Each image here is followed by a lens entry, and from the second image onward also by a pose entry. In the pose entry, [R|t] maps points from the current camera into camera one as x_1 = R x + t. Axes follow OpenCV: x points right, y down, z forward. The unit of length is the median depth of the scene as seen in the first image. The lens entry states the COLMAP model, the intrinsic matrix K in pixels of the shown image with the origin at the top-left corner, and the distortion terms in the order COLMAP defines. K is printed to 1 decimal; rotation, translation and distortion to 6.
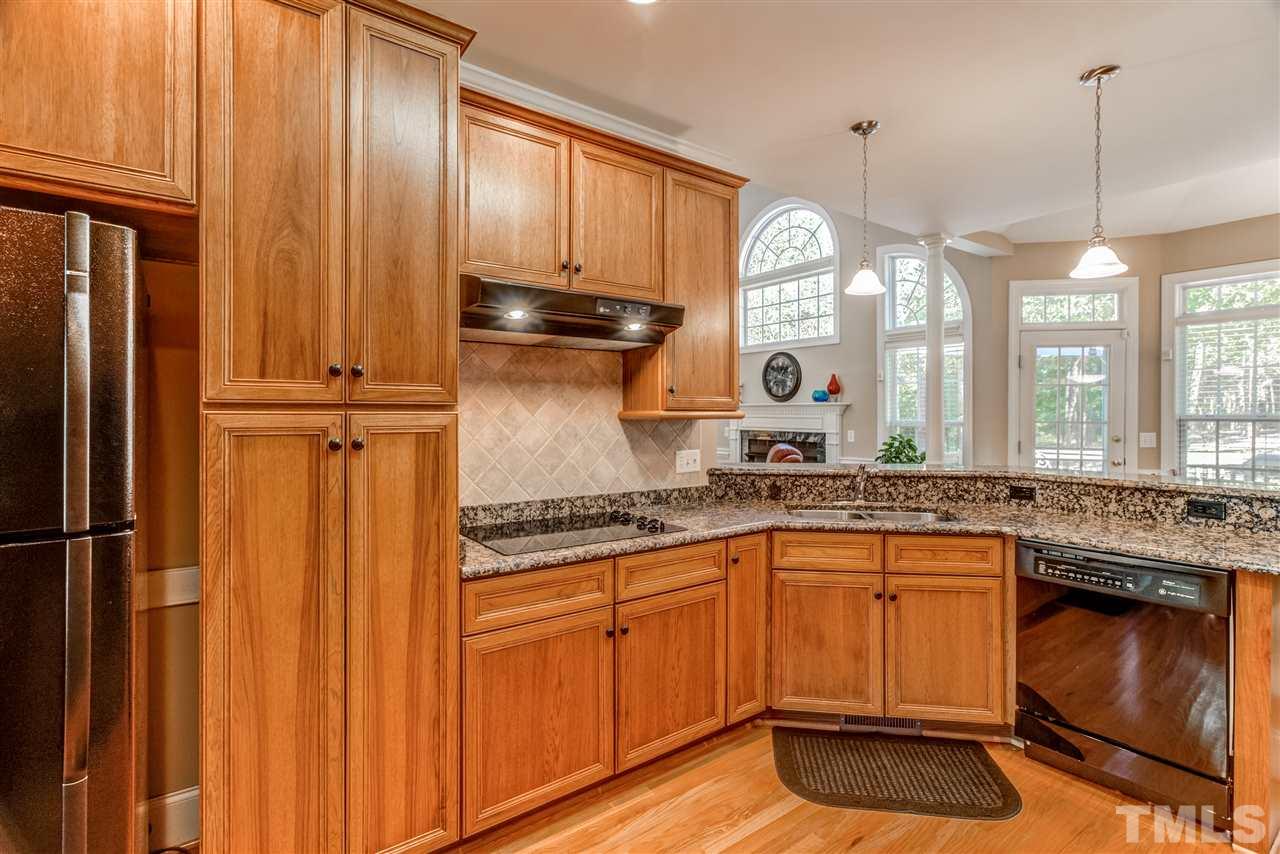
lens RADIAL K [[599.9, 0, 640.4], [0, 599.9, 411.9], [0, 0, 1]] dist [-0.013841, 0.005752]
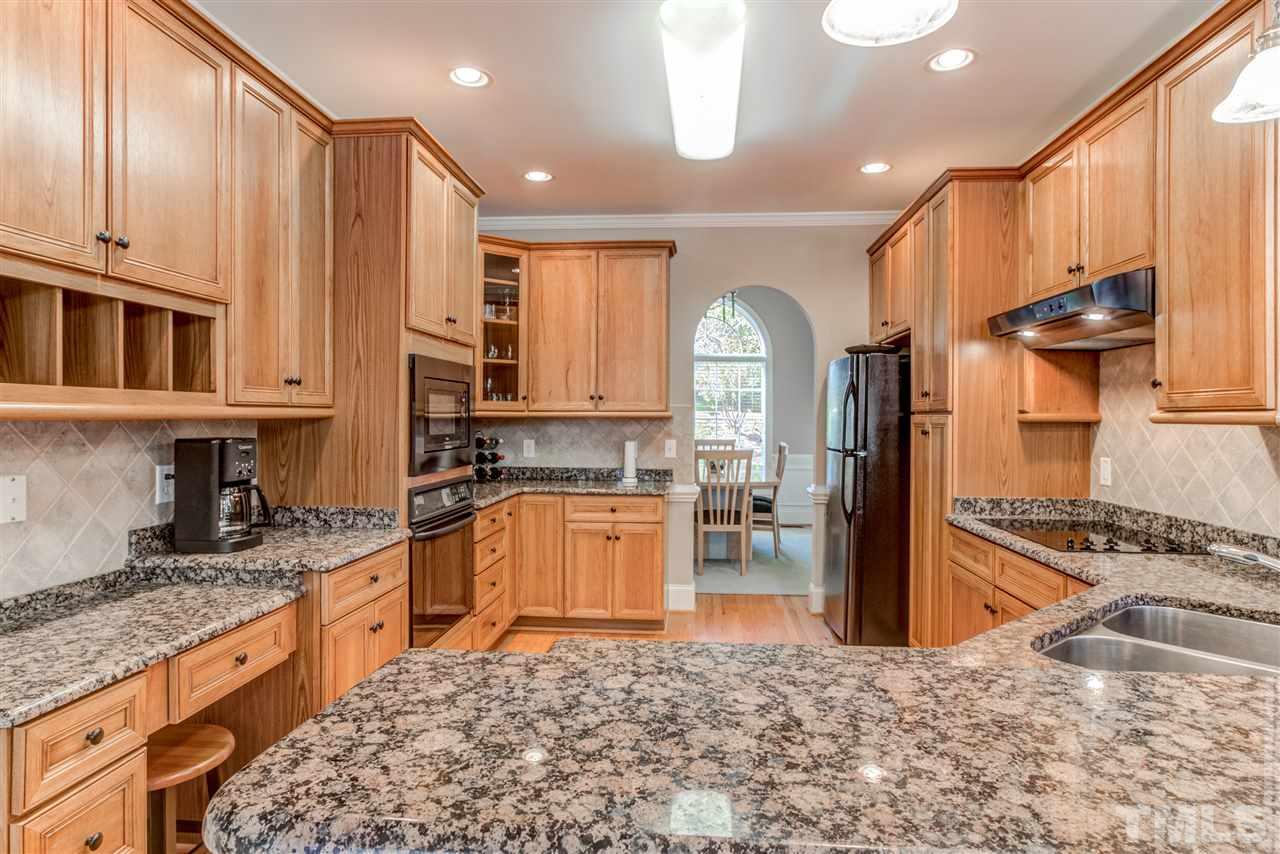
lens RADIAL K [[734.1, 0, 633.5], [0, 734.1, 419.6], [0, 0, 1]] dist [0.002072, 0.002493]
pose [[-0.652445, 0.000463, -0.757836, 1.127470], [-0.001236, 0.999998, 0.001675, 0.006732], [0.757835, 0.002029, -0.652443, 1.087170]]
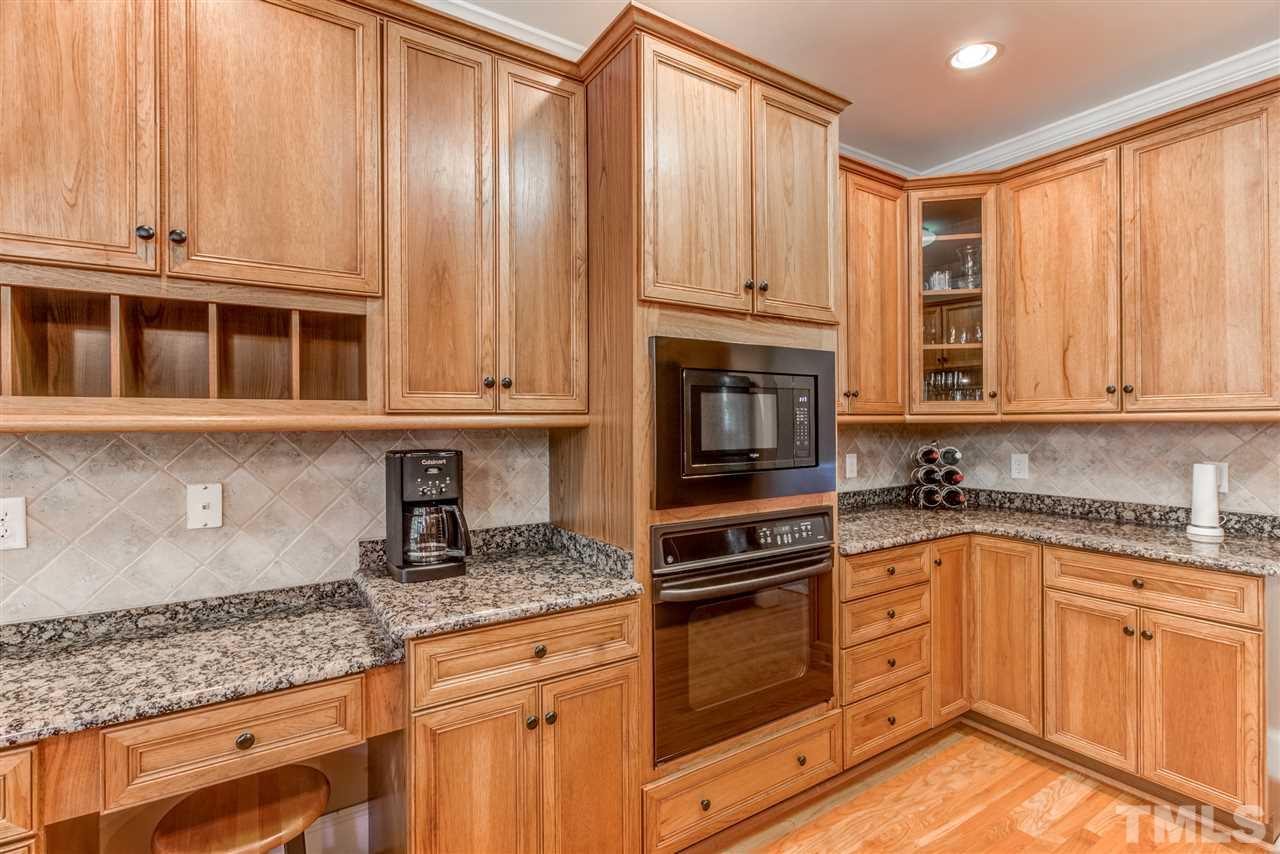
lens RADIAL K [[599.9, 0, 643.9], [0, 599.9, 421.8], [0, 0, 1]] dist [-0.013841, 0.005752]
pose [[-0.999072, 0.006475, 0.042581, 0.491381], [0.006263, 0.999967, -0.005128, 0.004518], [-0.042613, -0.004857, -0.999080, 0.758226]]
